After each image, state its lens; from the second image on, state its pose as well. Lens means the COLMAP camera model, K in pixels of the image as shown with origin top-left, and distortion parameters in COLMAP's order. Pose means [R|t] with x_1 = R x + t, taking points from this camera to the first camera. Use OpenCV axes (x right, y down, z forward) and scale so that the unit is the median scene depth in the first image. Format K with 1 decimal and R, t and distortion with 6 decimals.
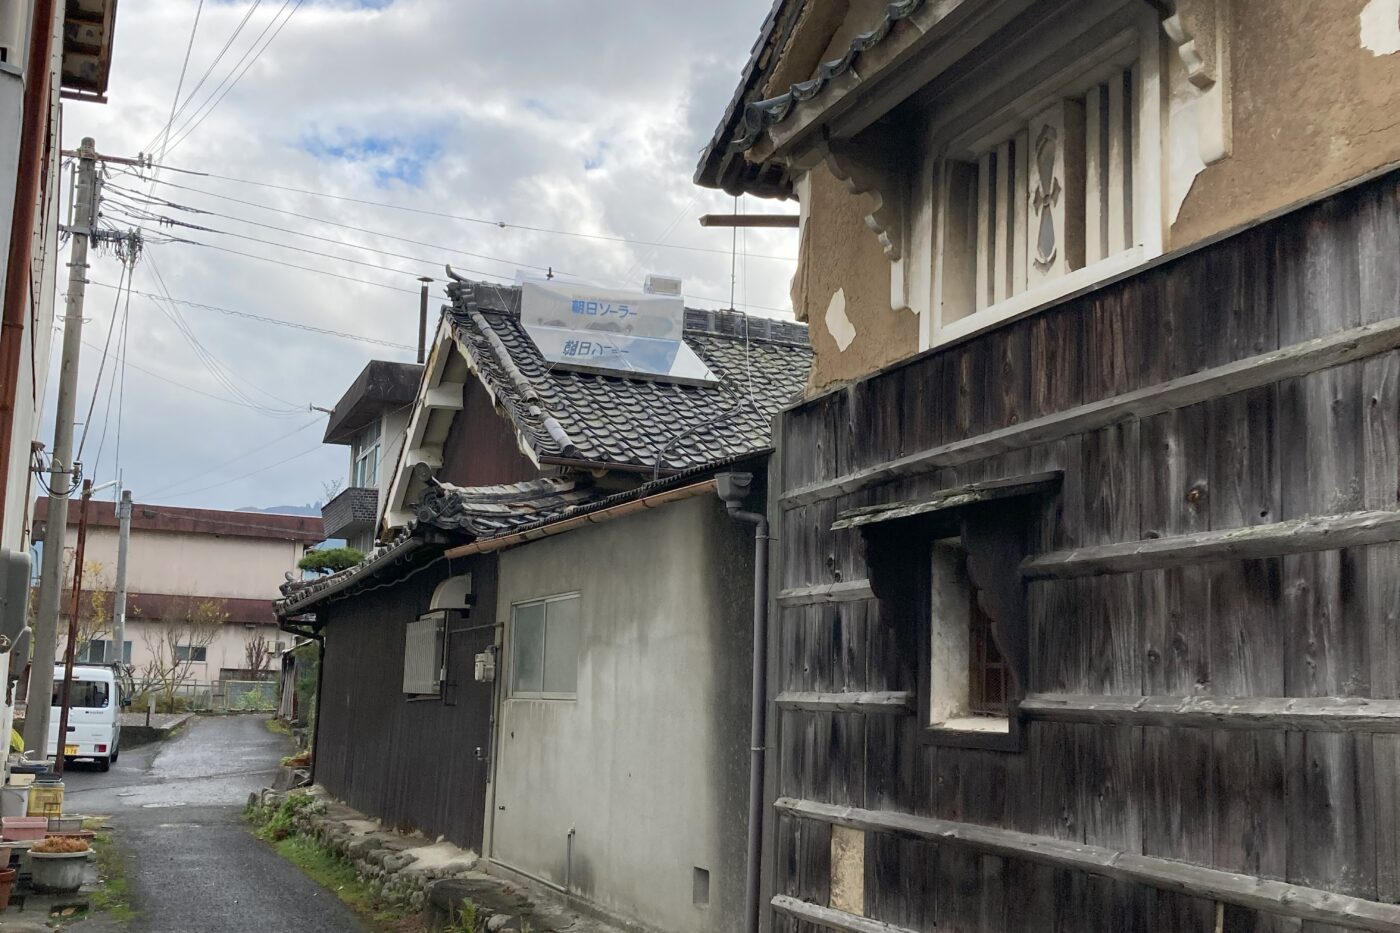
lens RADIAL K [[1522.0, 0, 698.2], [0, 1522.0, 448.8], [0, 0, 1]] dist [0.163037, -0.527029]
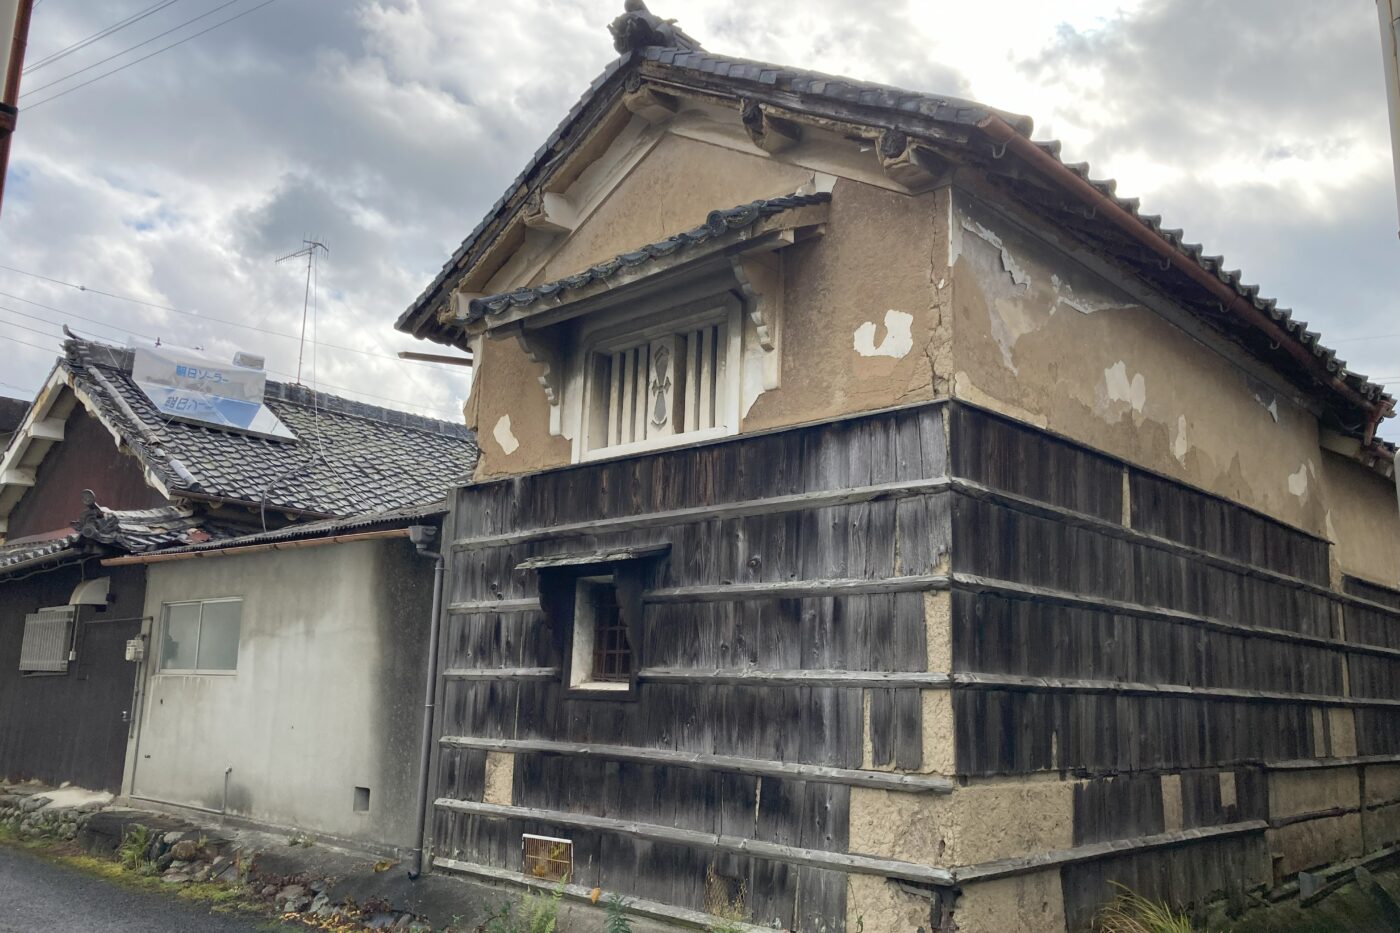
lens RADIAL K [[1138.2, 0, 700.0], [0, 1138.2, 466.5], [0, 0, 1]] dist [0.070674, -0.107536]
pose [[0.903762, 0.079778, 0.420534, -0.231947], [-0.070990, 0.996808, -0.036537, -0.022779], [-0.422106, 0.003167, 0.906541, -0.173686]]
